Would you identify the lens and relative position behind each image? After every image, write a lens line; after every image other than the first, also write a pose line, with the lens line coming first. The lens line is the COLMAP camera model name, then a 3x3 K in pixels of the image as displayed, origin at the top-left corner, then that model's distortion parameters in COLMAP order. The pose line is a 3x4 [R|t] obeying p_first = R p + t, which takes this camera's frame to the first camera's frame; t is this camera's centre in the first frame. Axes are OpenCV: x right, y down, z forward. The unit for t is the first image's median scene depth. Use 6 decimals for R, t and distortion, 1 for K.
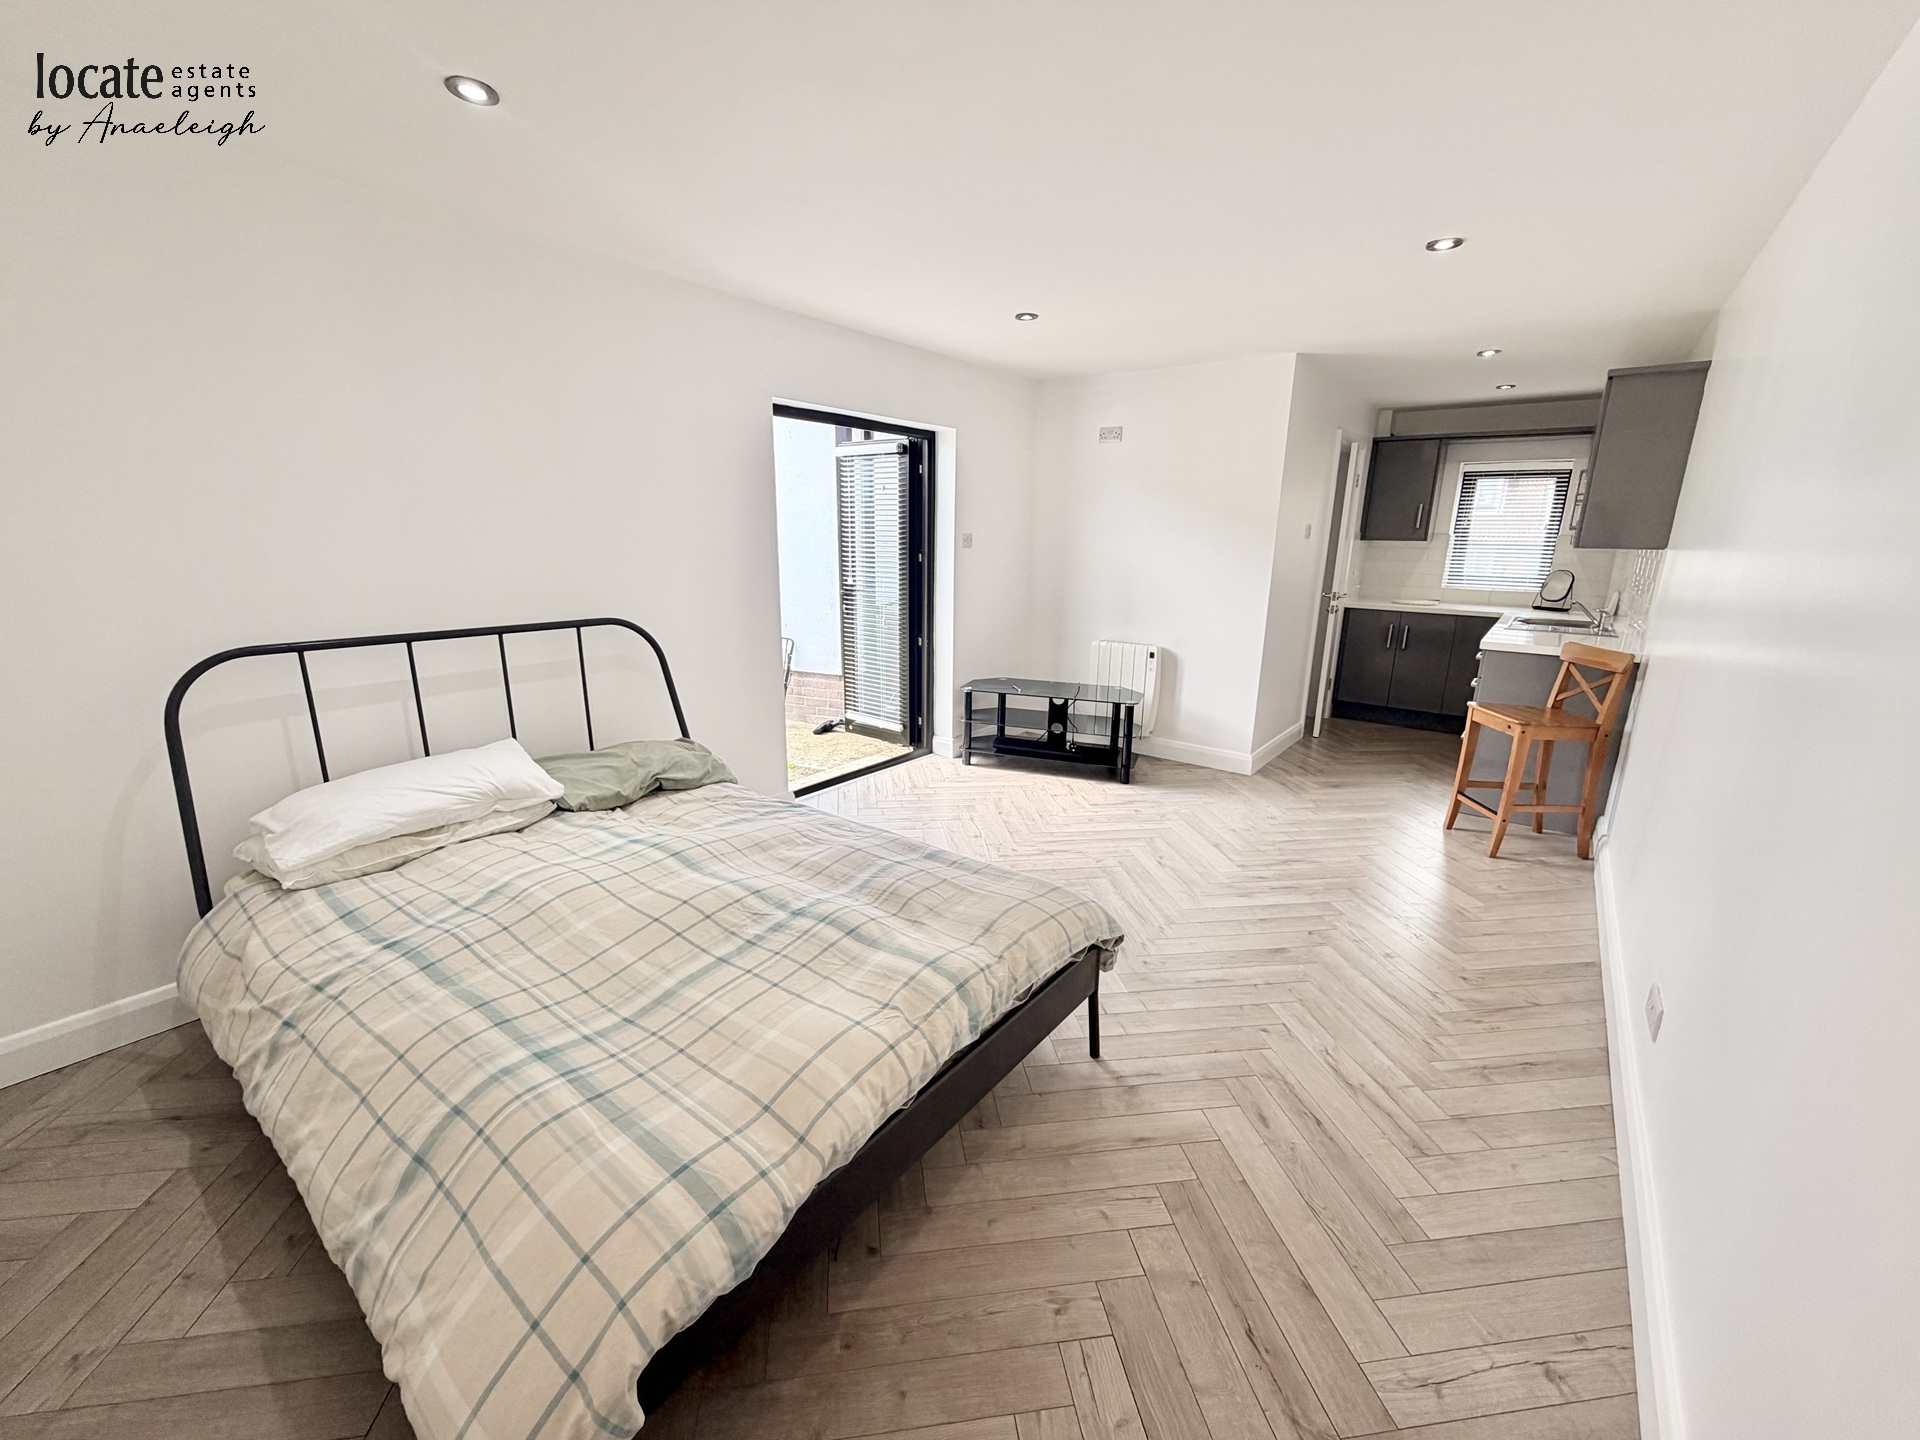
lens RADIAL K [[762.9, 0, 953.7], [0, 762.9, 724.1], [0, 0, 1]] dist [0.002780, 0.000189]
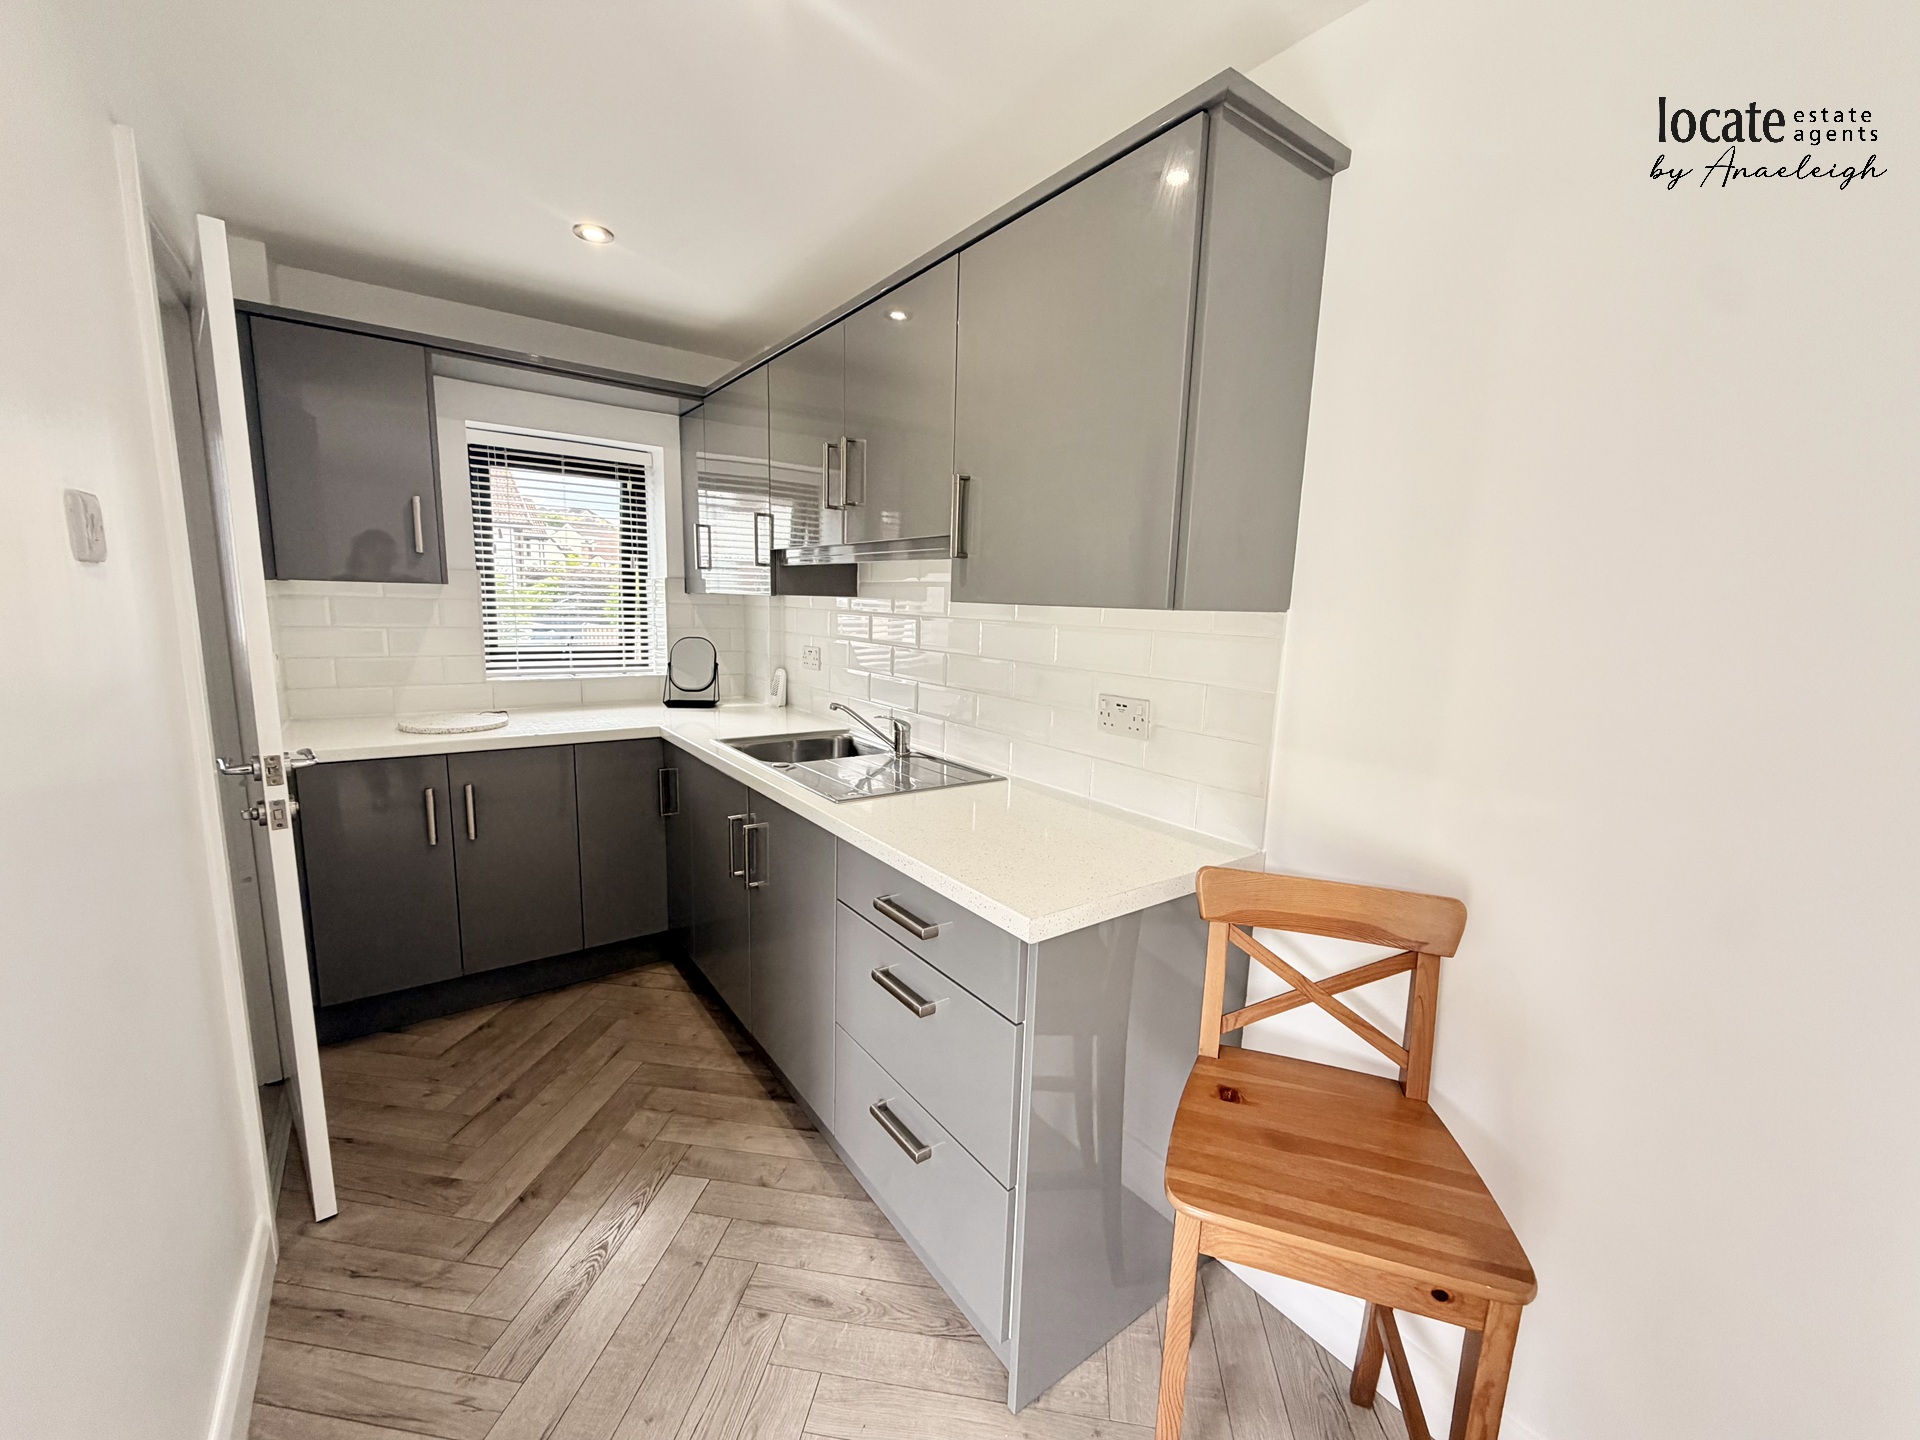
lens RADIAL K [[762.9, 0, 953.7], [0, 762.9, 724.1], [0, 0, 1]] dist [0.002780, 0.000189]
pose [[0.285050, -0.160956, 0.944902, 0.337693], [0.214809, 0.971453, 0.100677, -0.177105], [-0.934132, 0.174276, 0.311488, 0.745959]]
